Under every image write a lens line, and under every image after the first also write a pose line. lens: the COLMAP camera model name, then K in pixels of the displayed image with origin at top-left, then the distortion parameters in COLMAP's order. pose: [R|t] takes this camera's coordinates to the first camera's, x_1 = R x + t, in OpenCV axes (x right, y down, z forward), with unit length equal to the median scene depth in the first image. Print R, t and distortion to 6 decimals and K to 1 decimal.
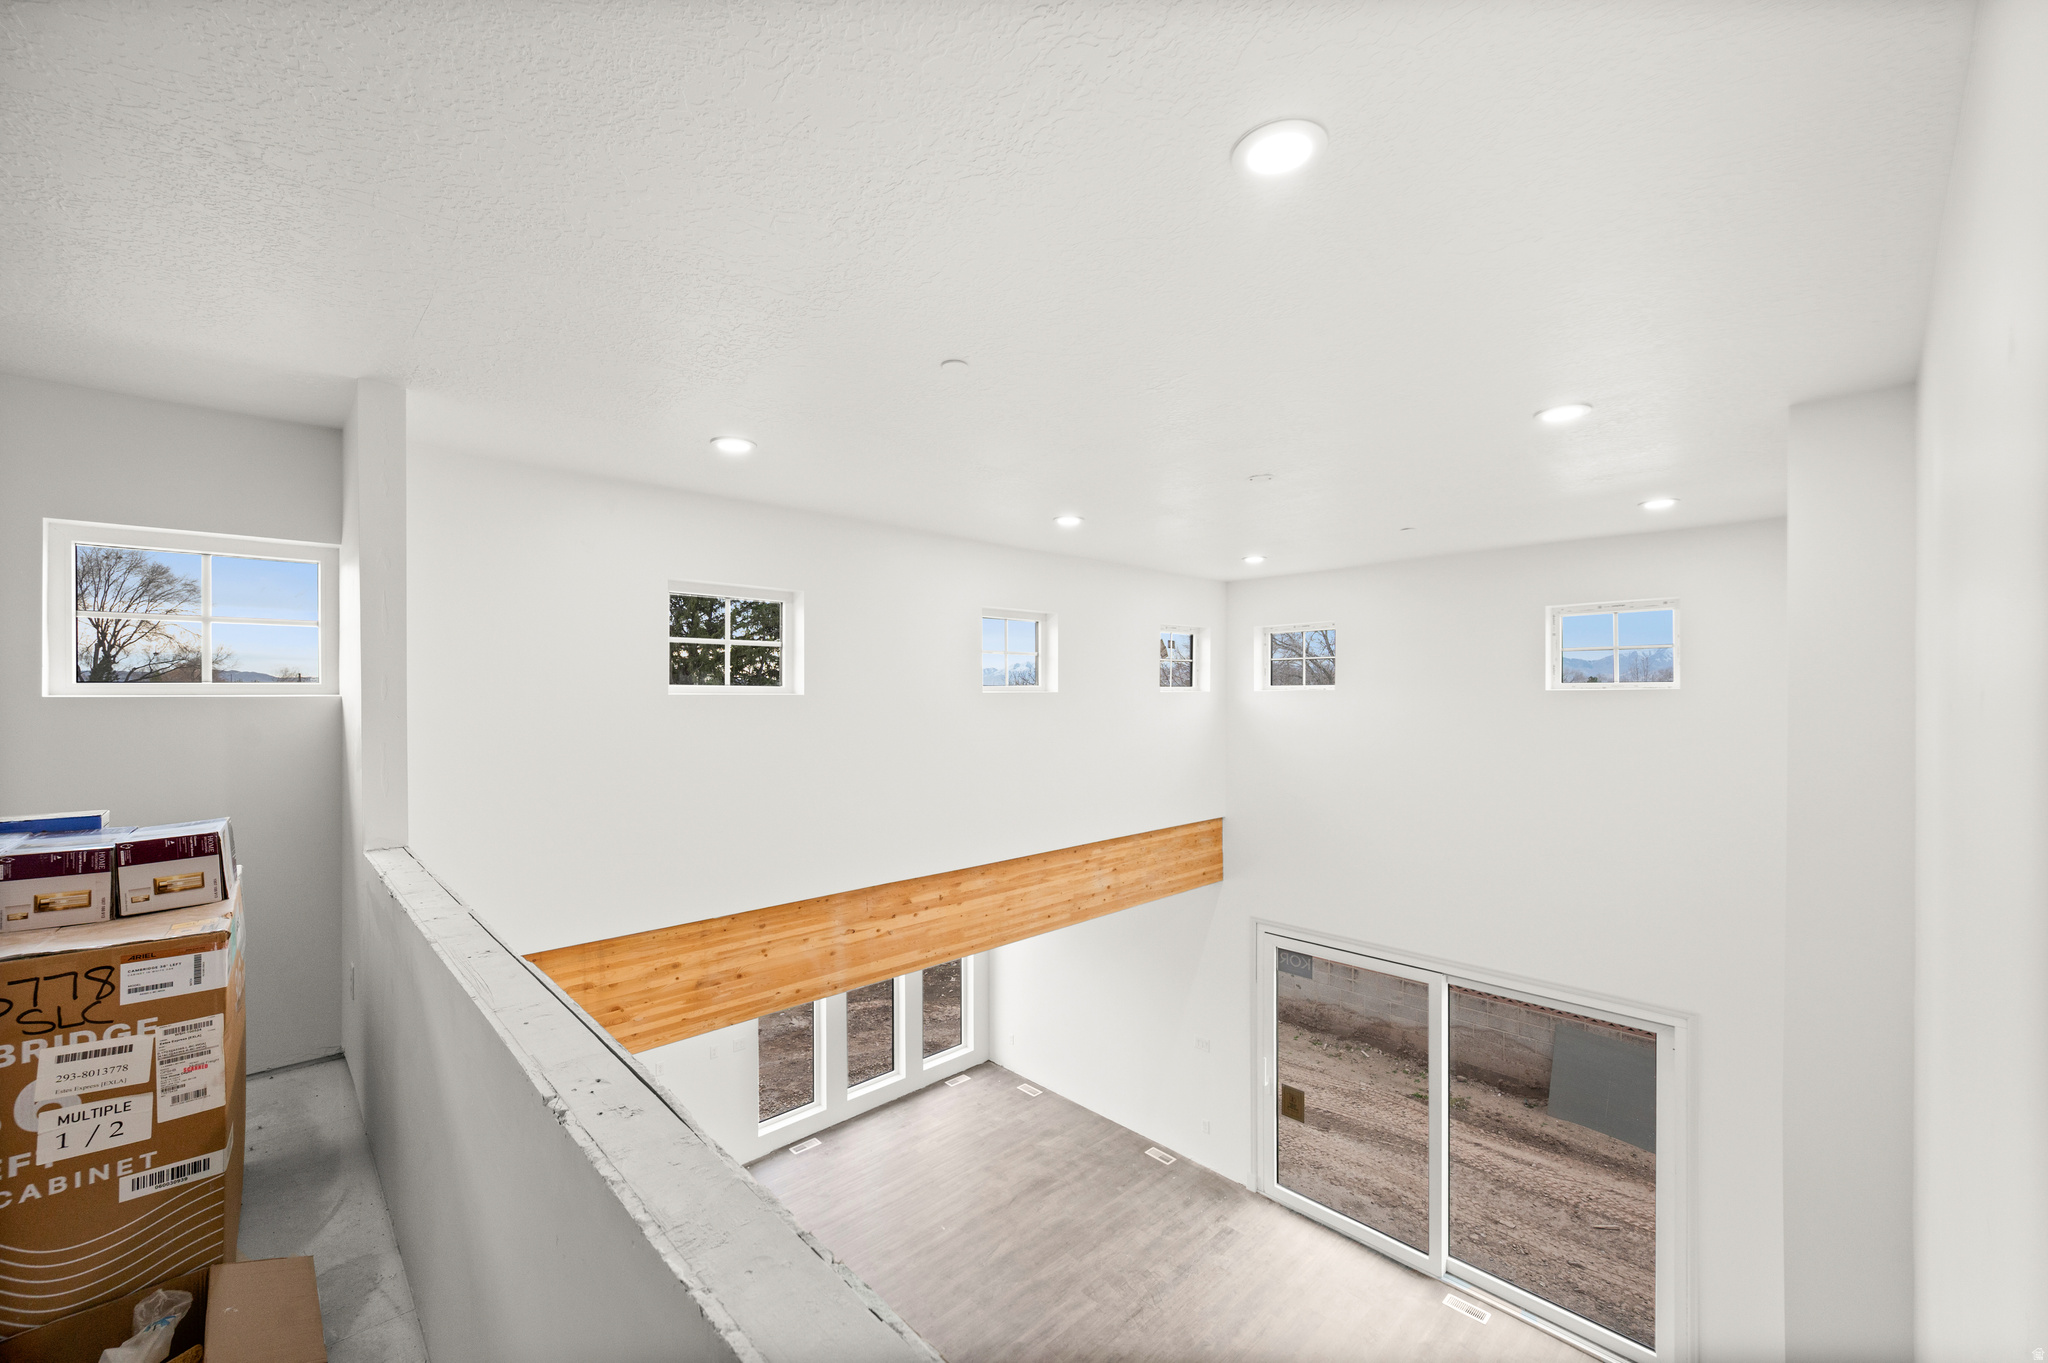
lens RADIAL K [[819.7, 0, 1027.5], [0, 819.7, 686.7], [0, 0, 1]] dist [-0.001271, 0.000959]
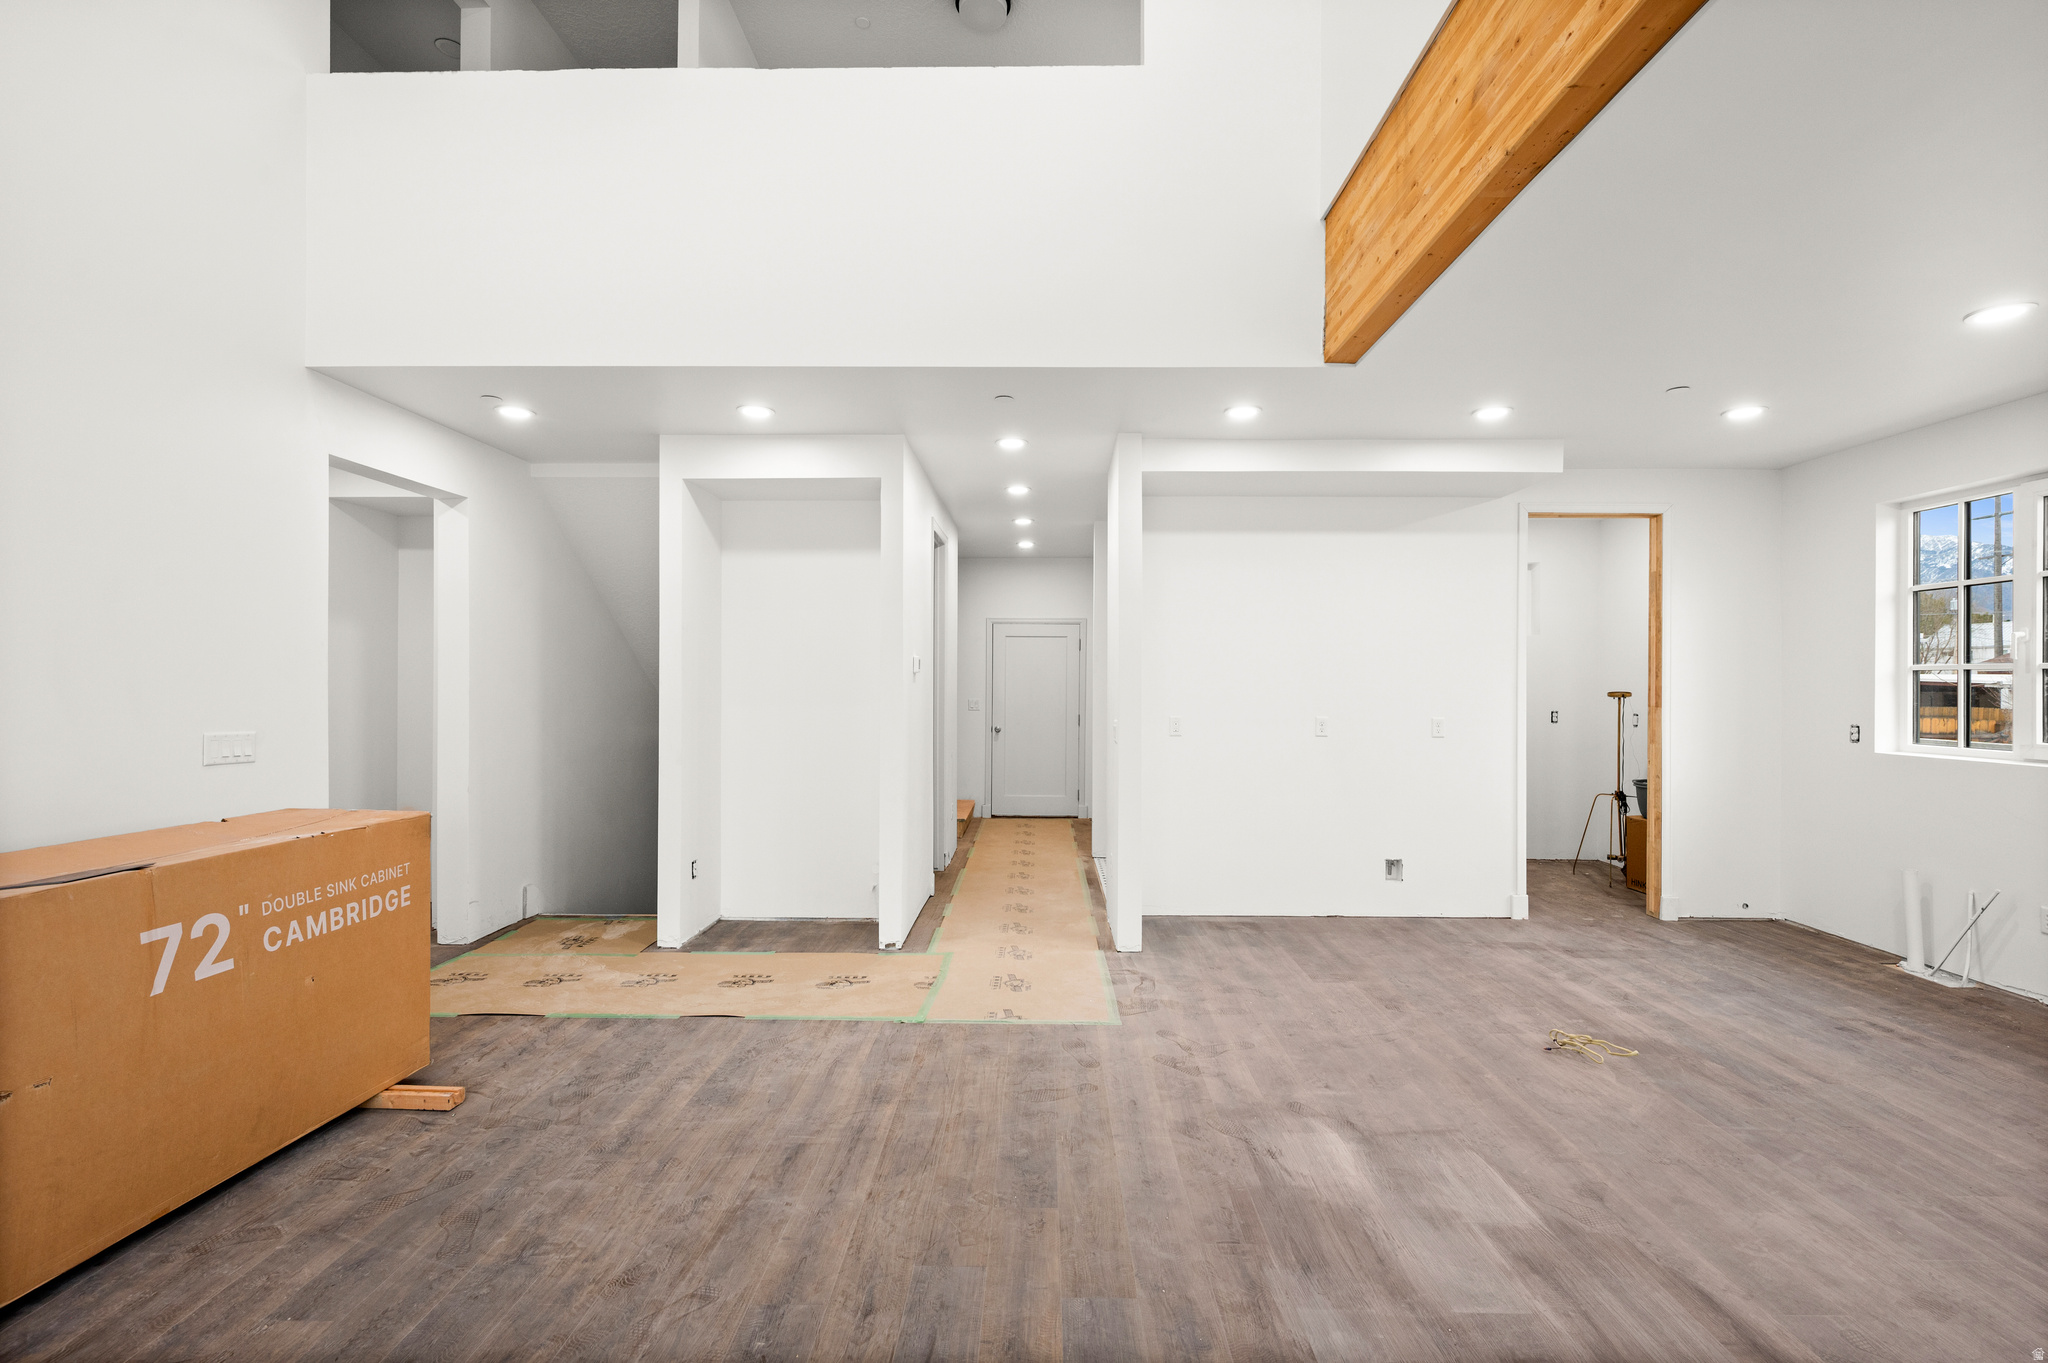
lens RADIAL K [[883.2, 0, 1035.7], [0, 883.2, 684.8], [0, 0, 1]] dist [-0.001636, -0.000403]
pose [[-0.696755, 0.000319, -0.717309, 0.130783], [-0.004381, 0.999979, 0.004700, 0.483795], [0.717295, 0.006417, -0.696740, 0.781978]]
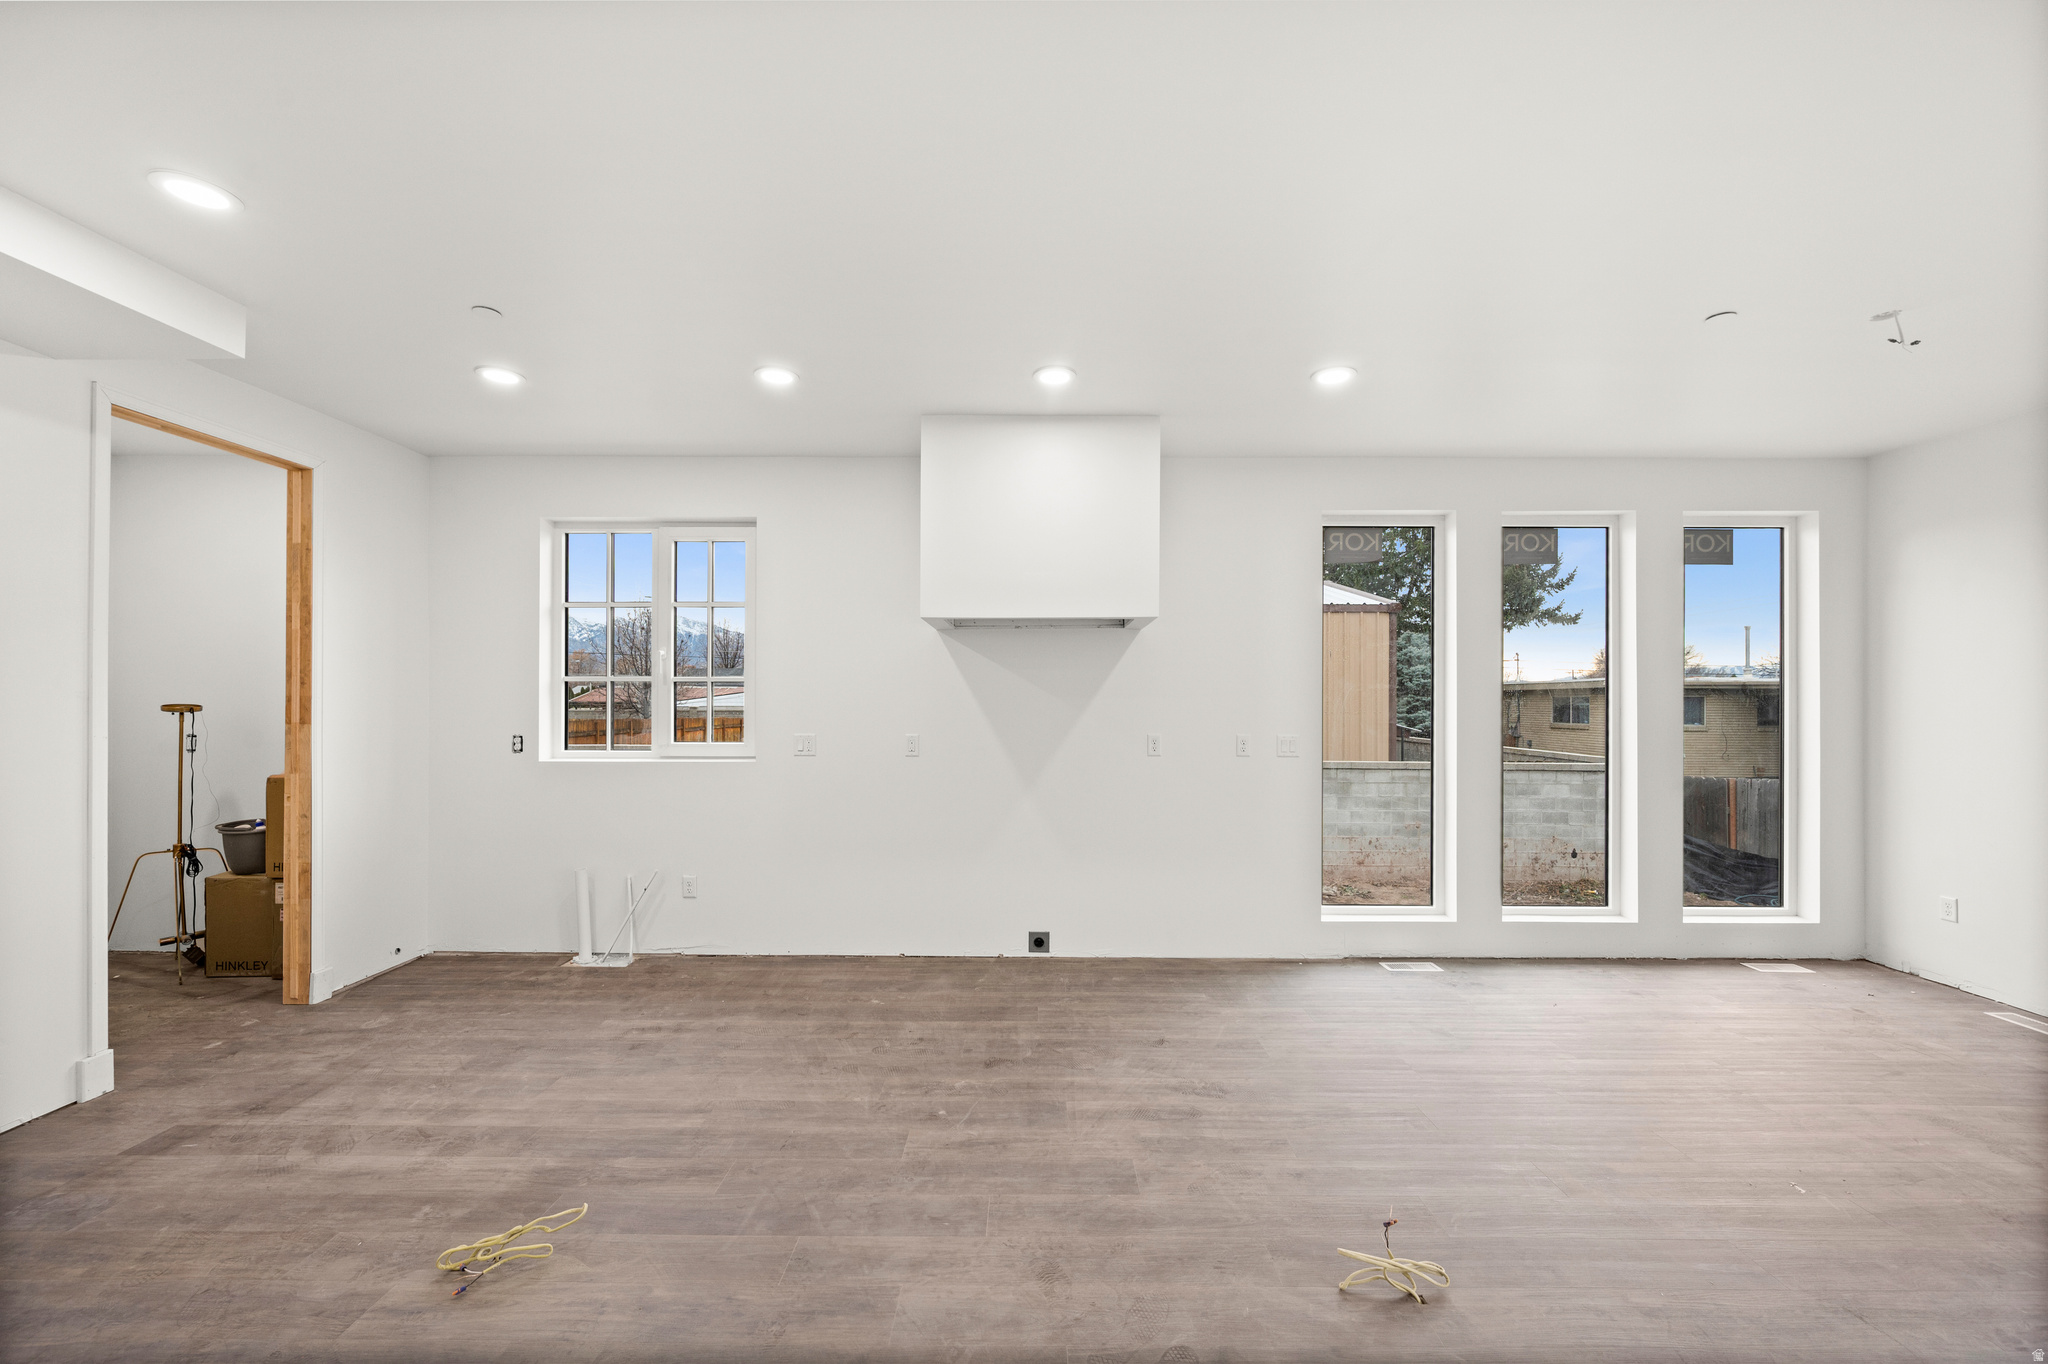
lens RADIAL K [[805.6, 0, 1028.4], [0, 805.6, 696.5], [0, 0, 1]] dist [-0.001912, -0.000574]
pose [[0.720765, 0.001003, -0.693179, -0.109911], [-0.005289, 0.999978, -0.004053, 0.486196], [0.693159, 0.006587, 0.720754, 0.565910]]
